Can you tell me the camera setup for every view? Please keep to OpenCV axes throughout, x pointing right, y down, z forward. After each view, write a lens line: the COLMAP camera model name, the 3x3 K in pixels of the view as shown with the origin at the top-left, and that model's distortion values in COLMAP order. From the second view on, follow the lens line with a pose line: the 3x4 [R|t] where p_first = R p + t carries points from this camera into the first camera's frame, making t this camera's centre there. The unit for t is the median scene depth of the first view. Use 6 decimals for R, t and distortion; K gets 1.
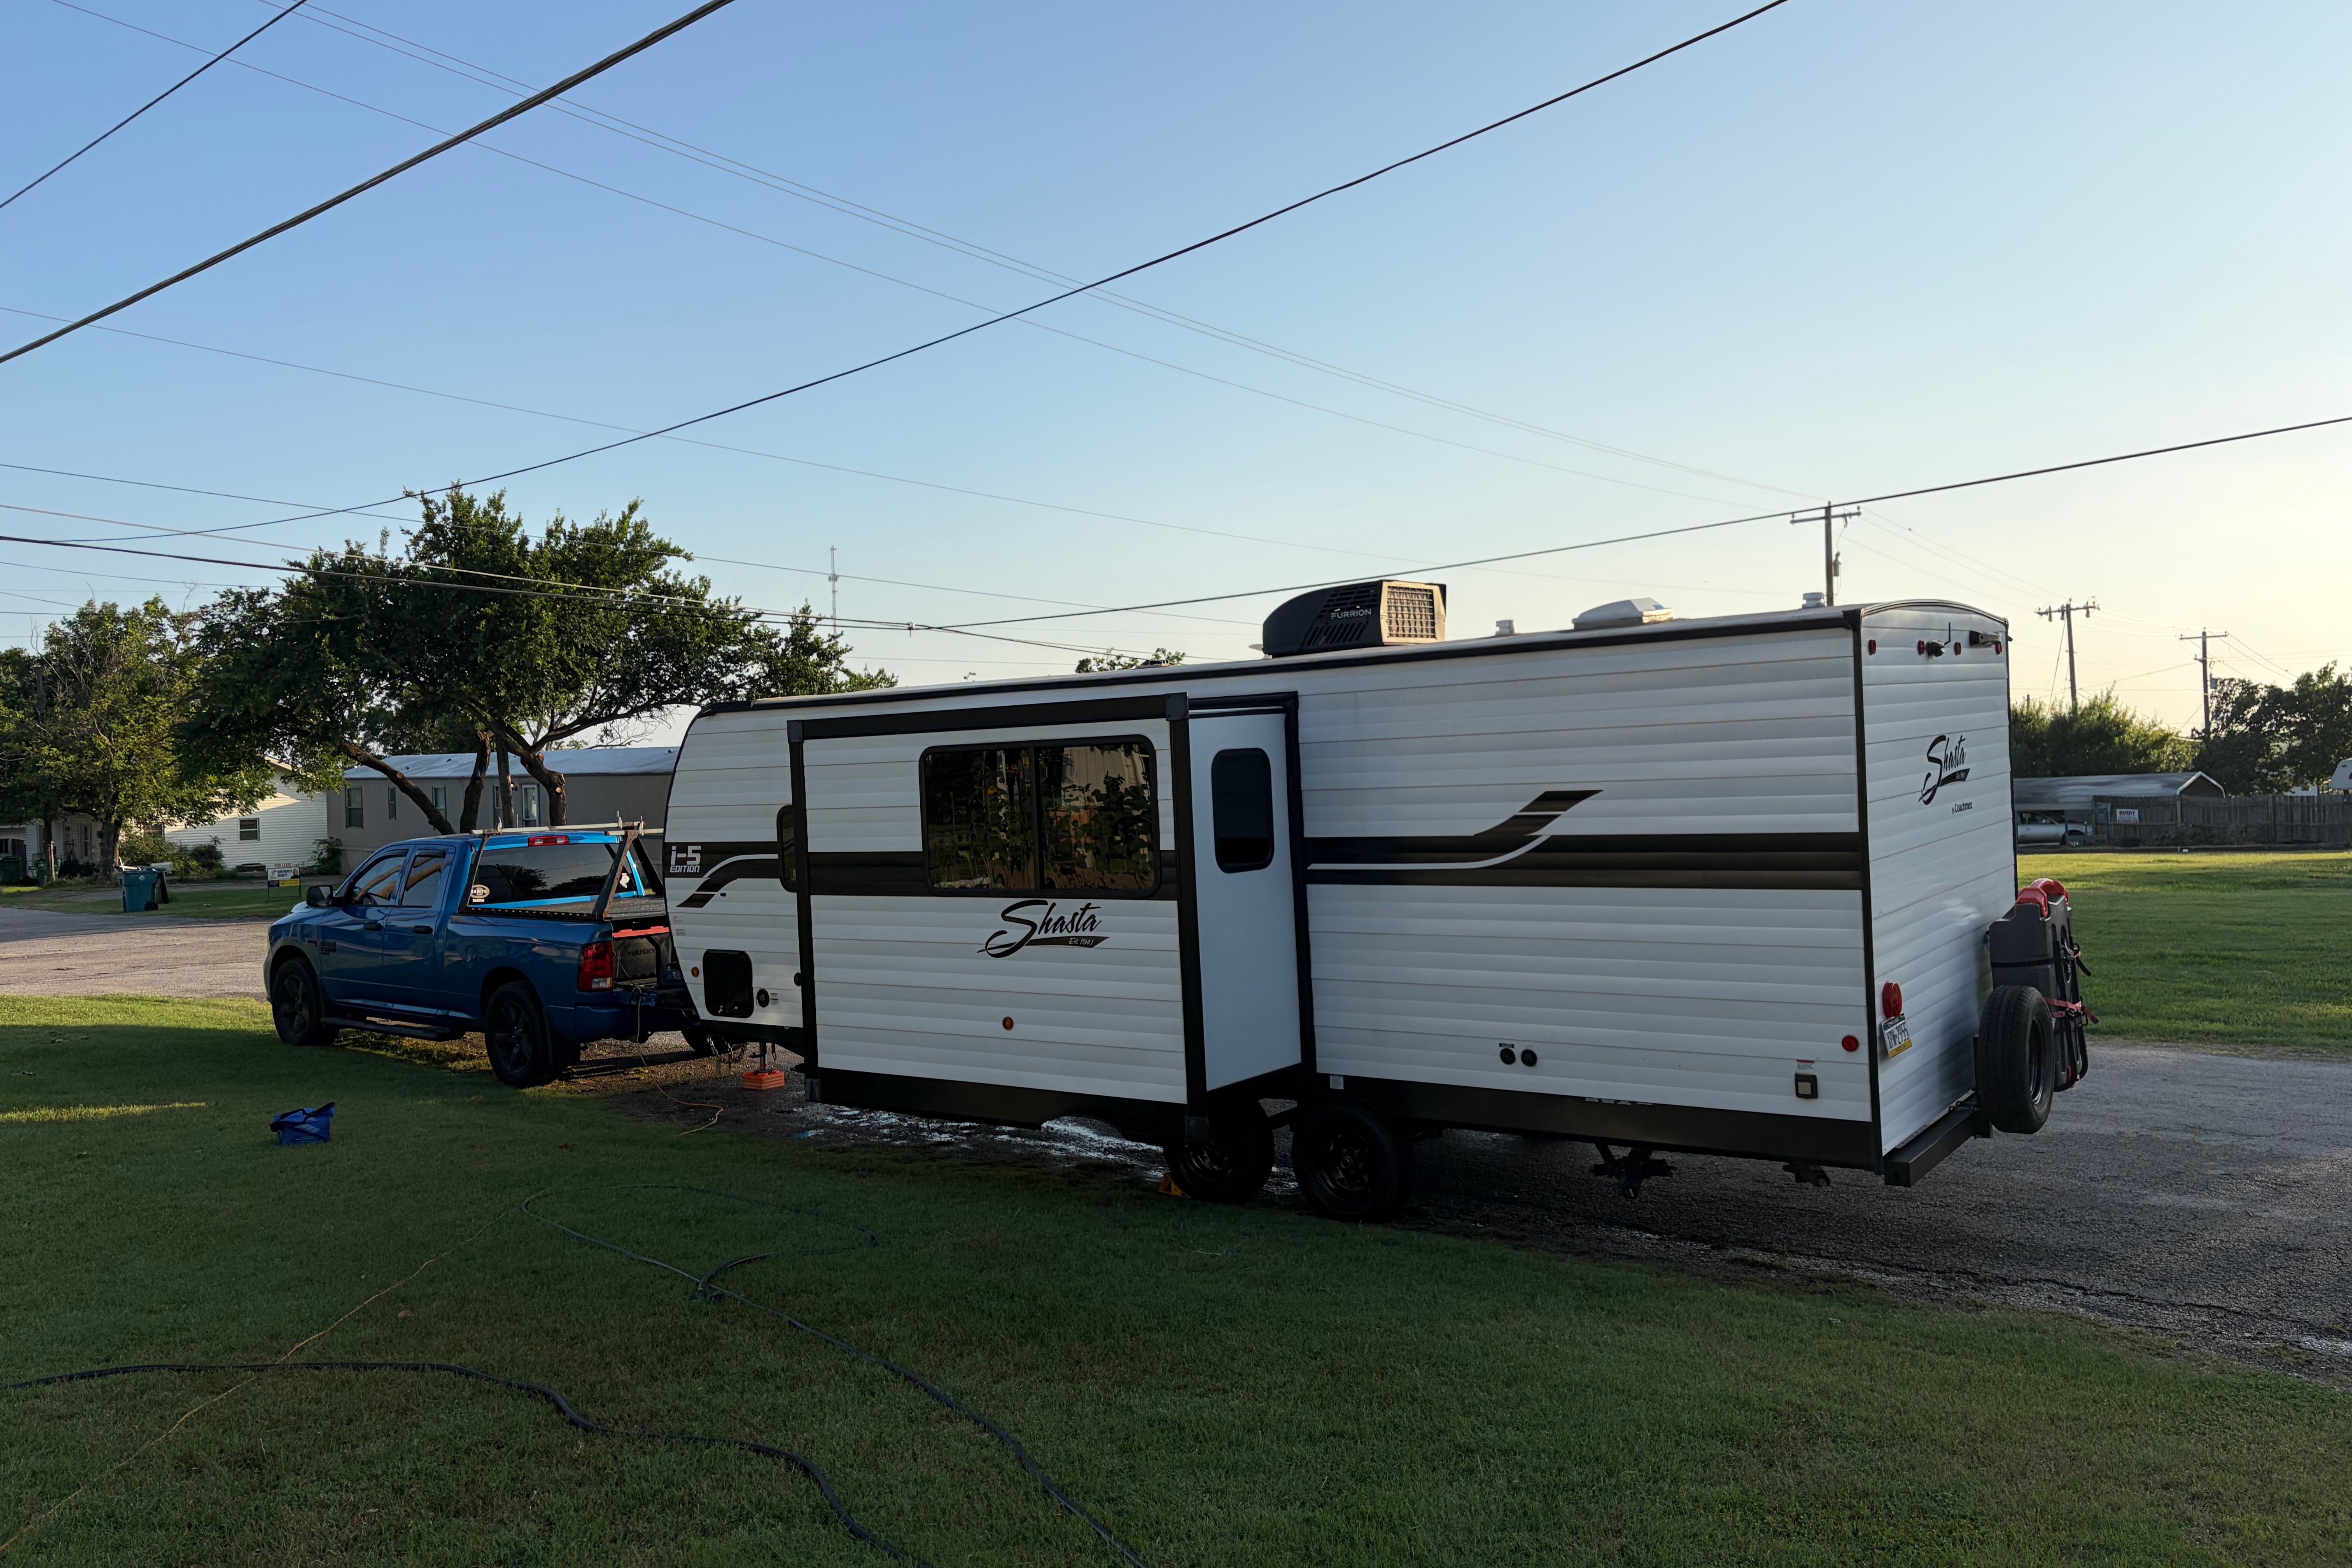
lens RADIAL K [[1760.9, 0, 1176.0], [0, 1760.9, 784.0], [0, 0, 1]] dist [0.071691, 0.002026]
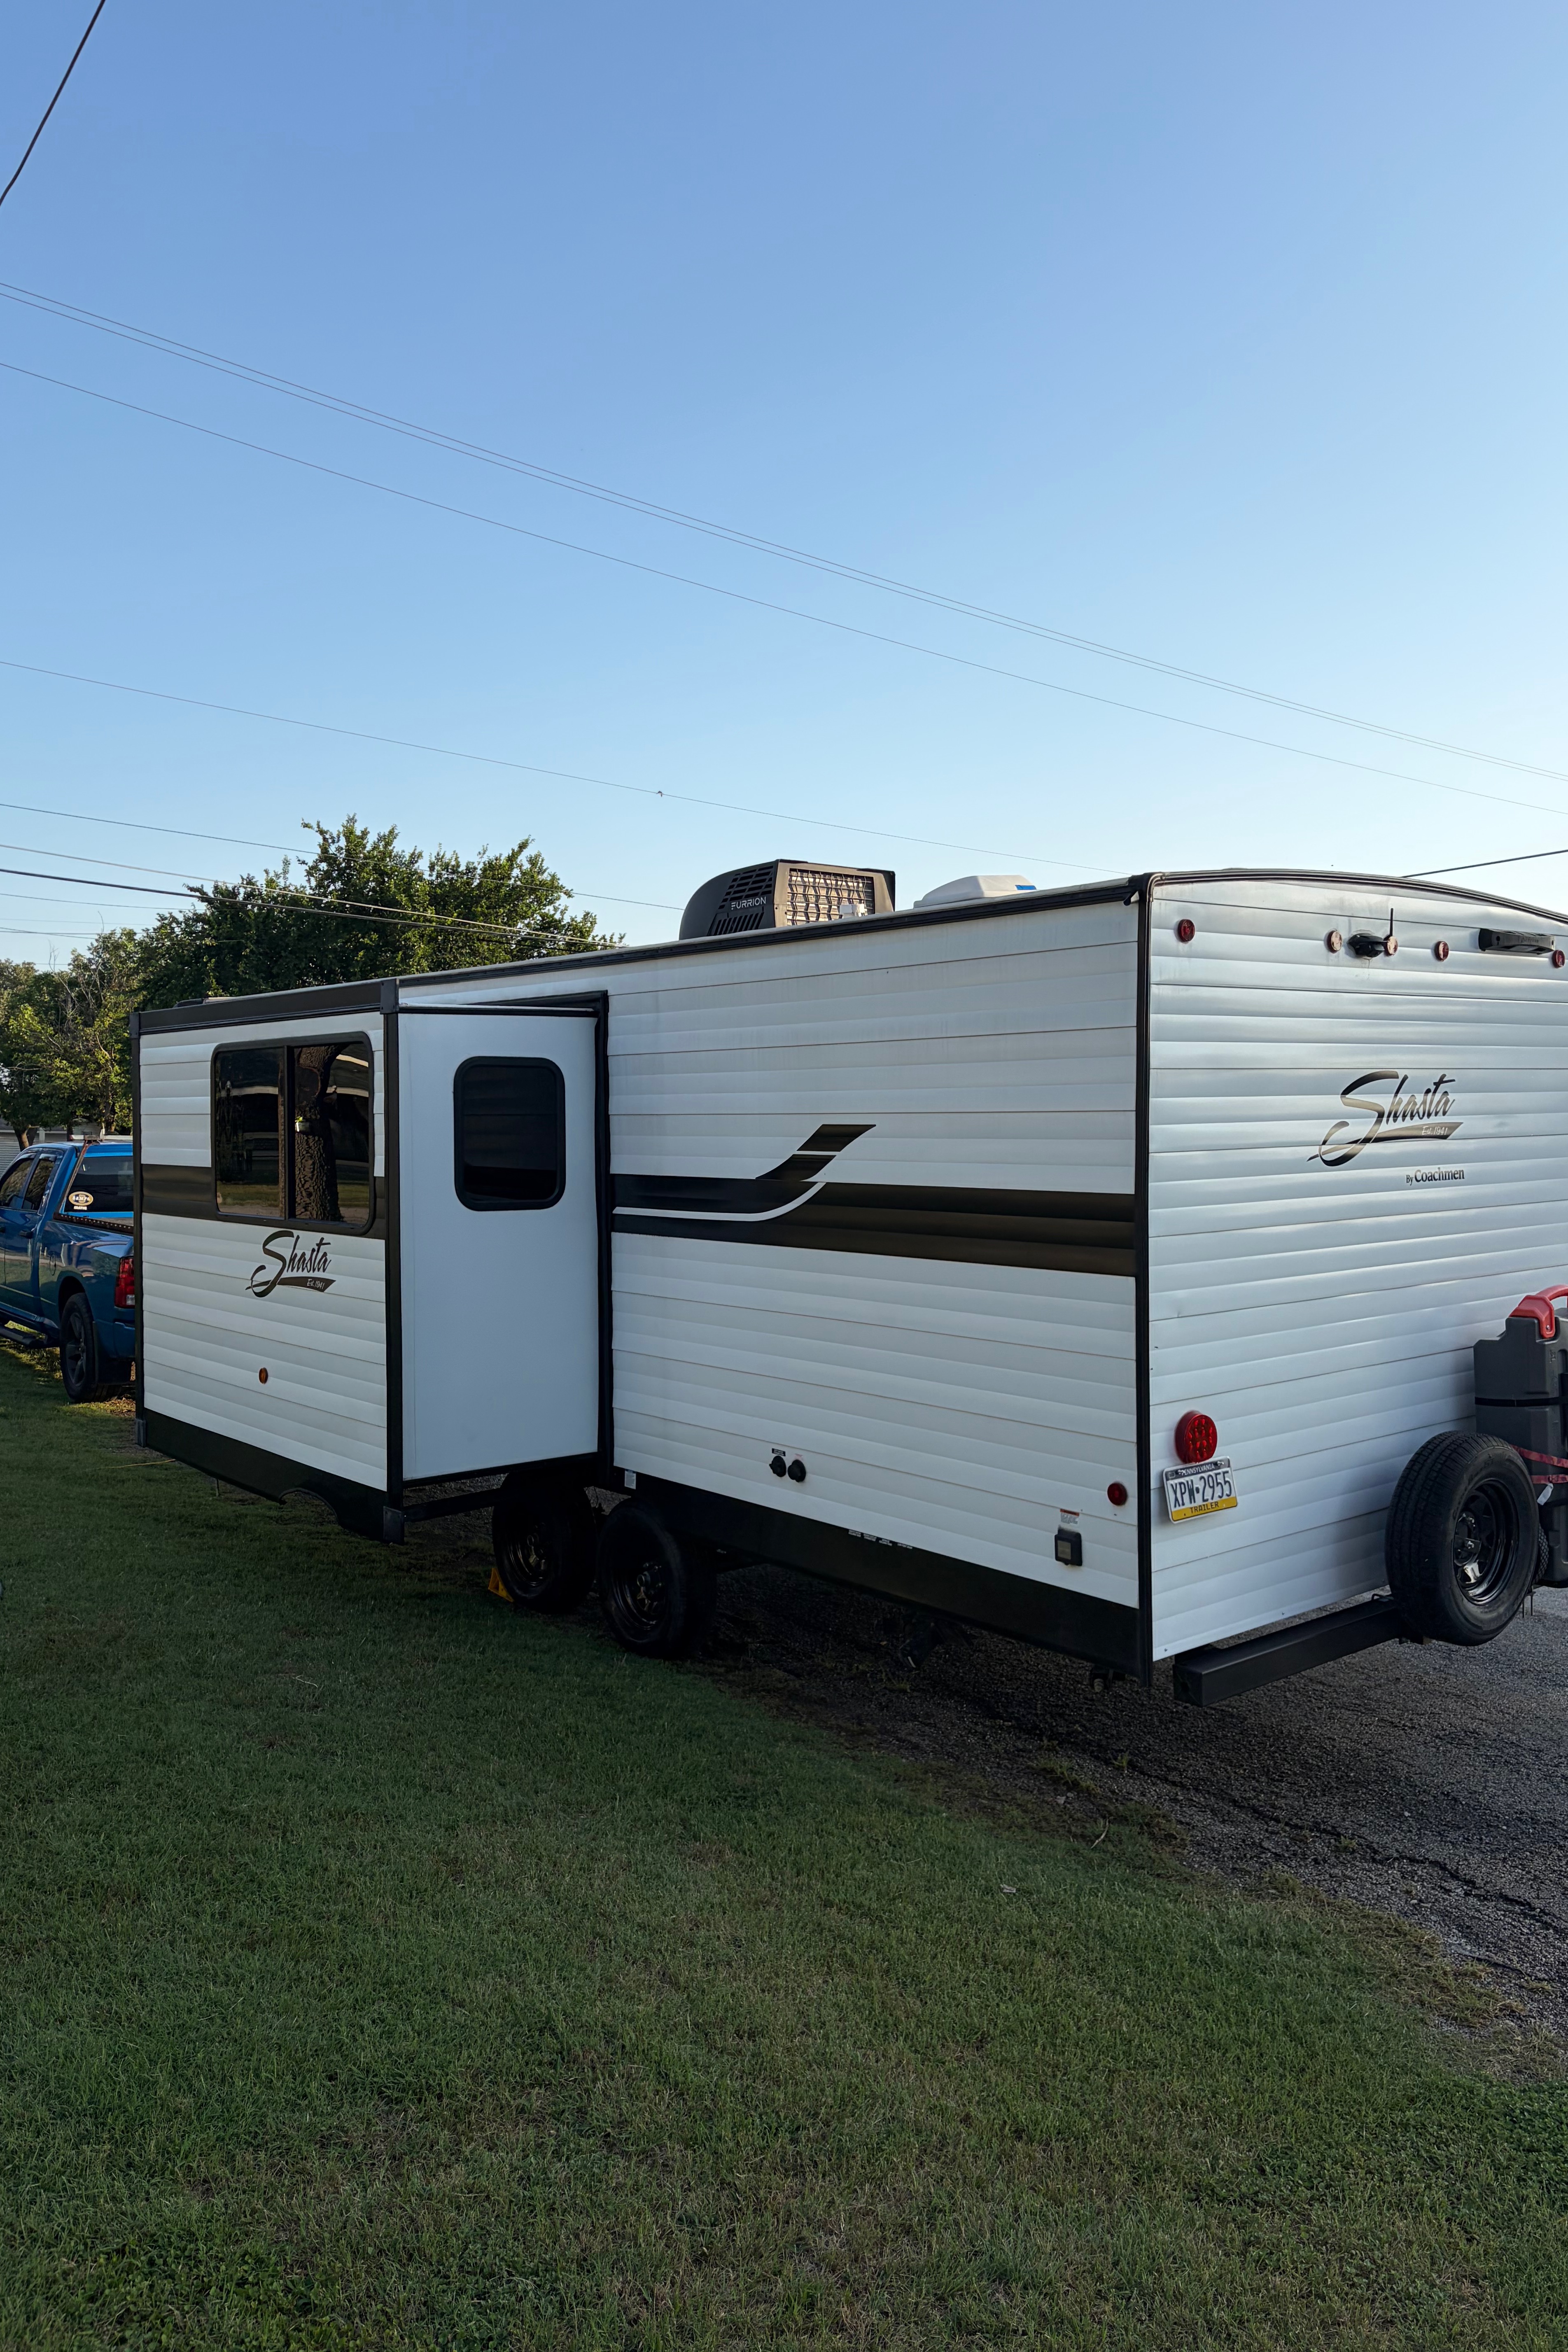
lens RADIAL K [[1745.1, 0, 784.0], [0, 1745.1, 1176.0], [0, 0, 1]] dist [0.077345, -0.000104]
pose [[0.970354, 0.052512, -0.235916, 0.339557], [-0.047703, 0.998522, 0.026051, 0.007006], [0.236935, -0.014025, 0.971424, 0.247489]]
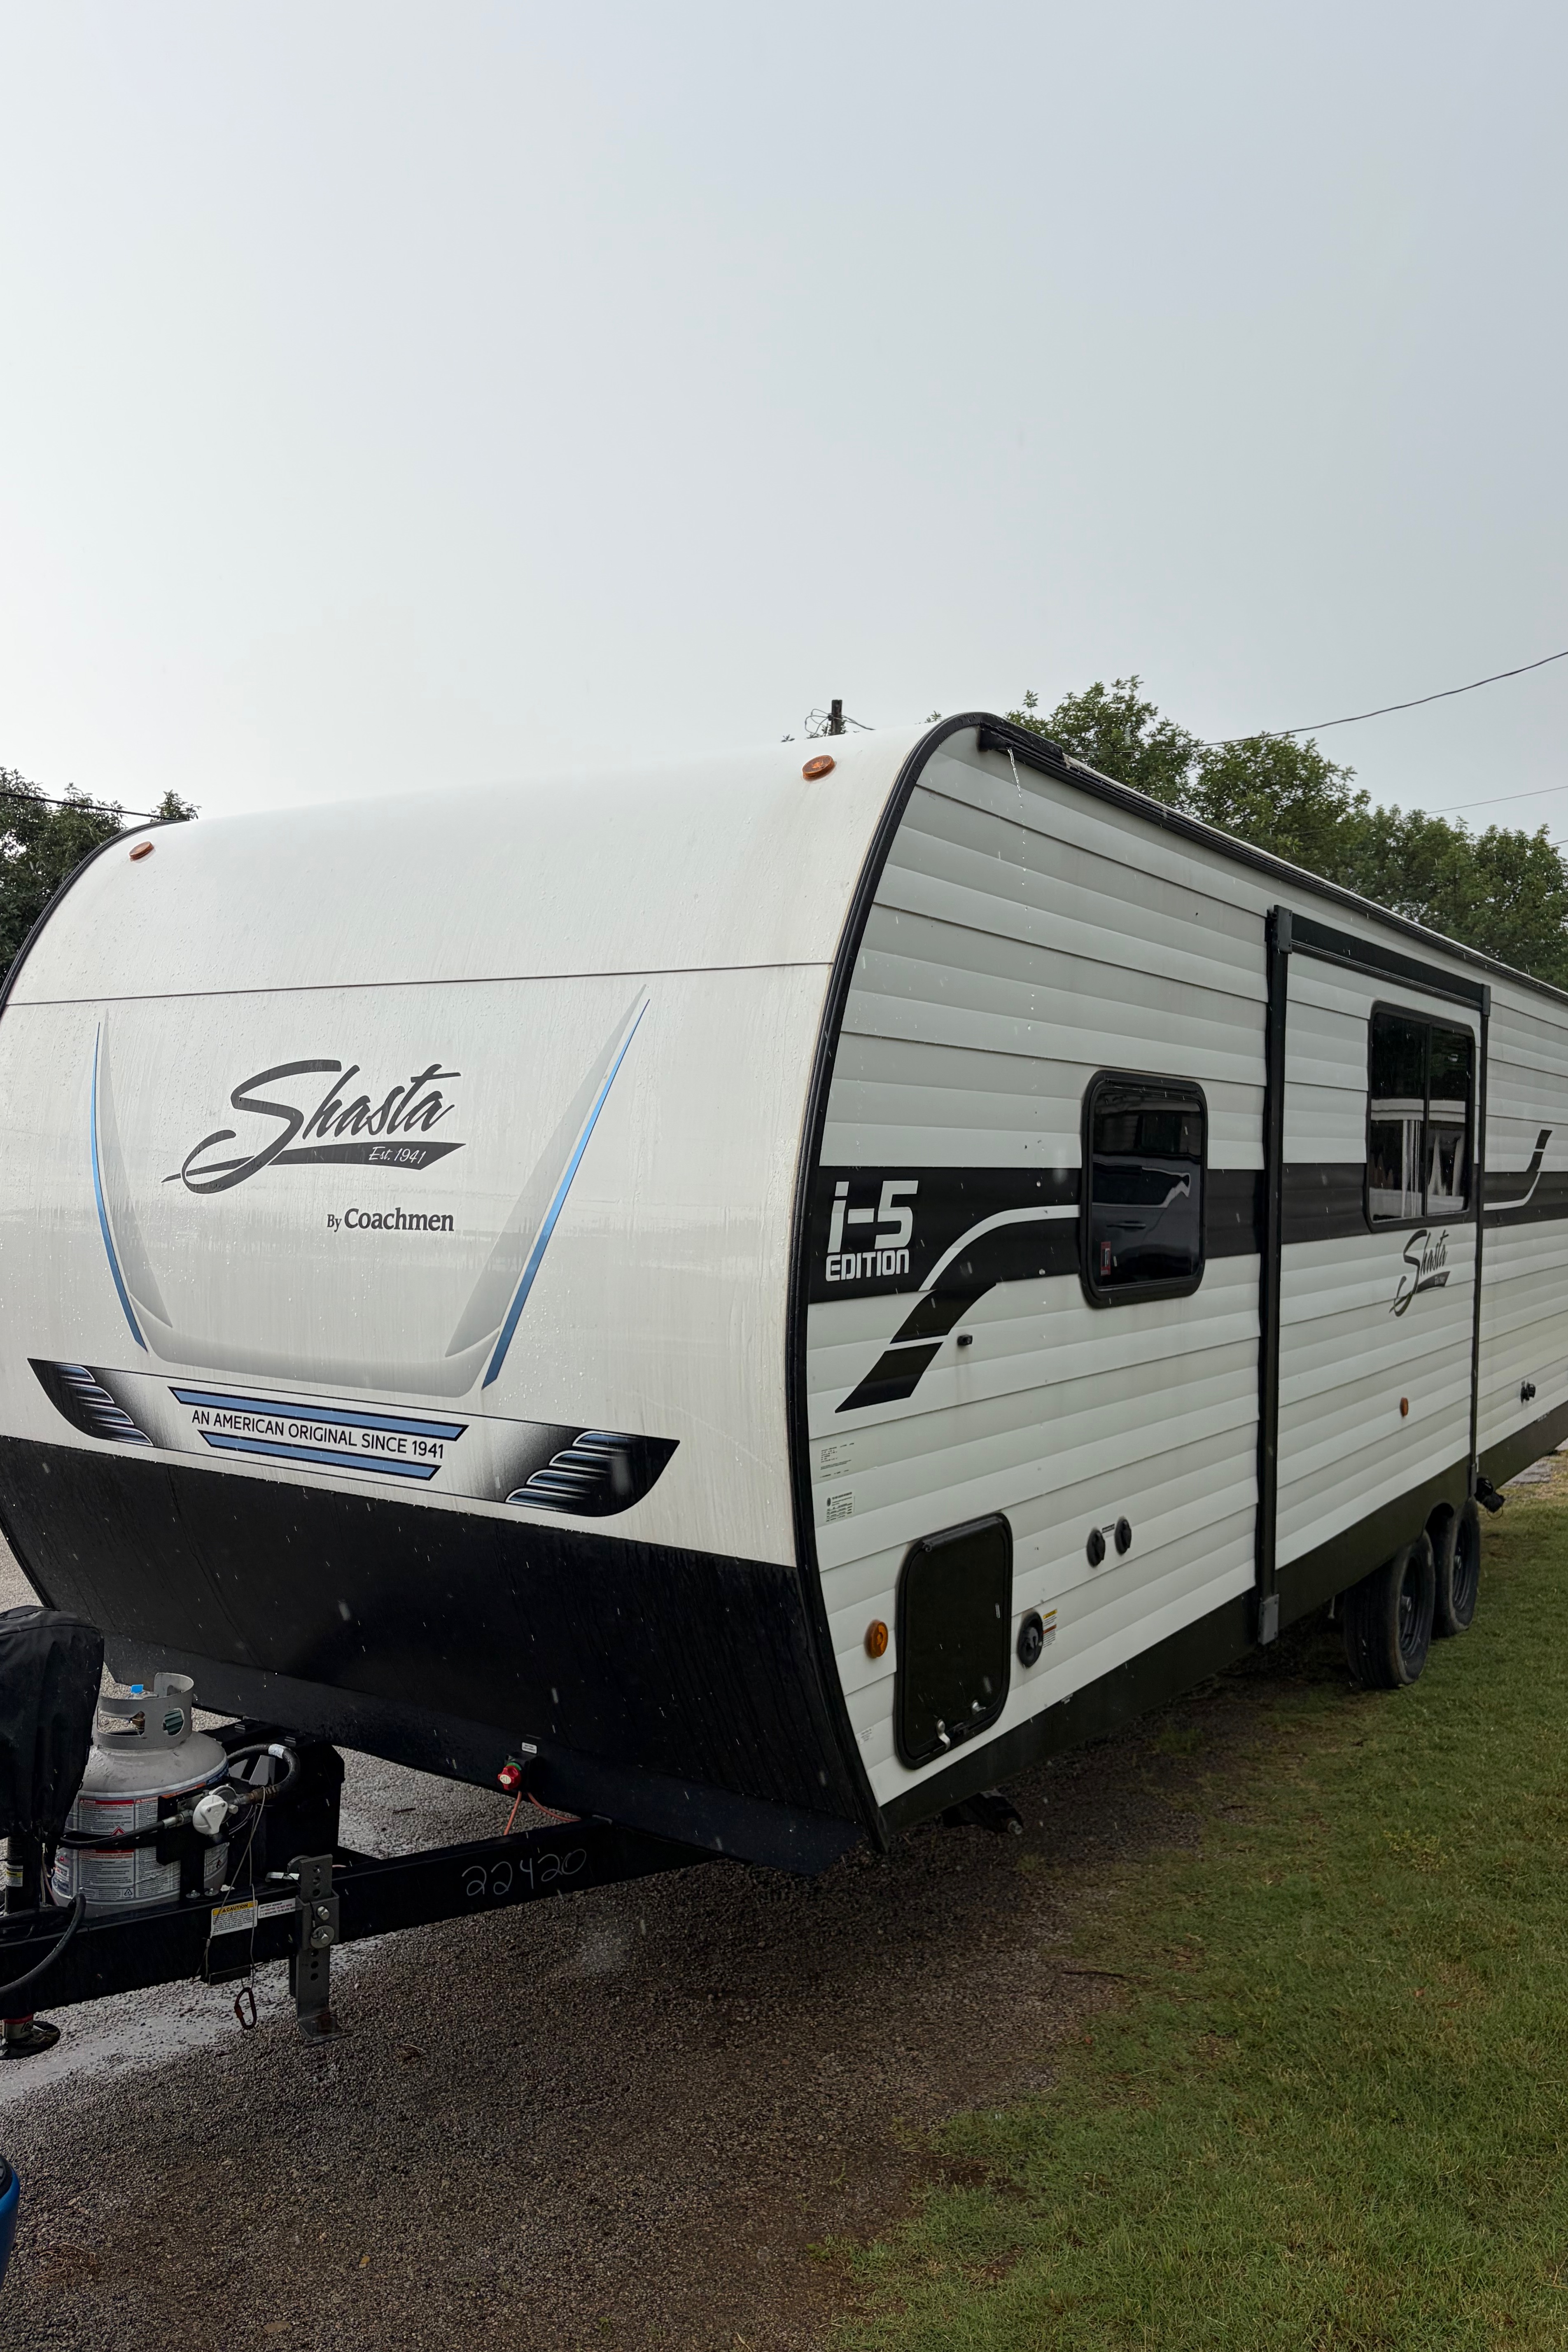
lens RADIAL K [[1787.6, 0, 801.3], [0, 1787.6, 1203.6], [0, 0, 1]] dist [0.004801, -0.000284]
pose [[-0.060731, 0.025120, 0.997838, -0.735419], [0.016476, 0.999572, -0.024161, 0.059998], [-0.998018, 0.014973, -0.061119, 1.370689]]
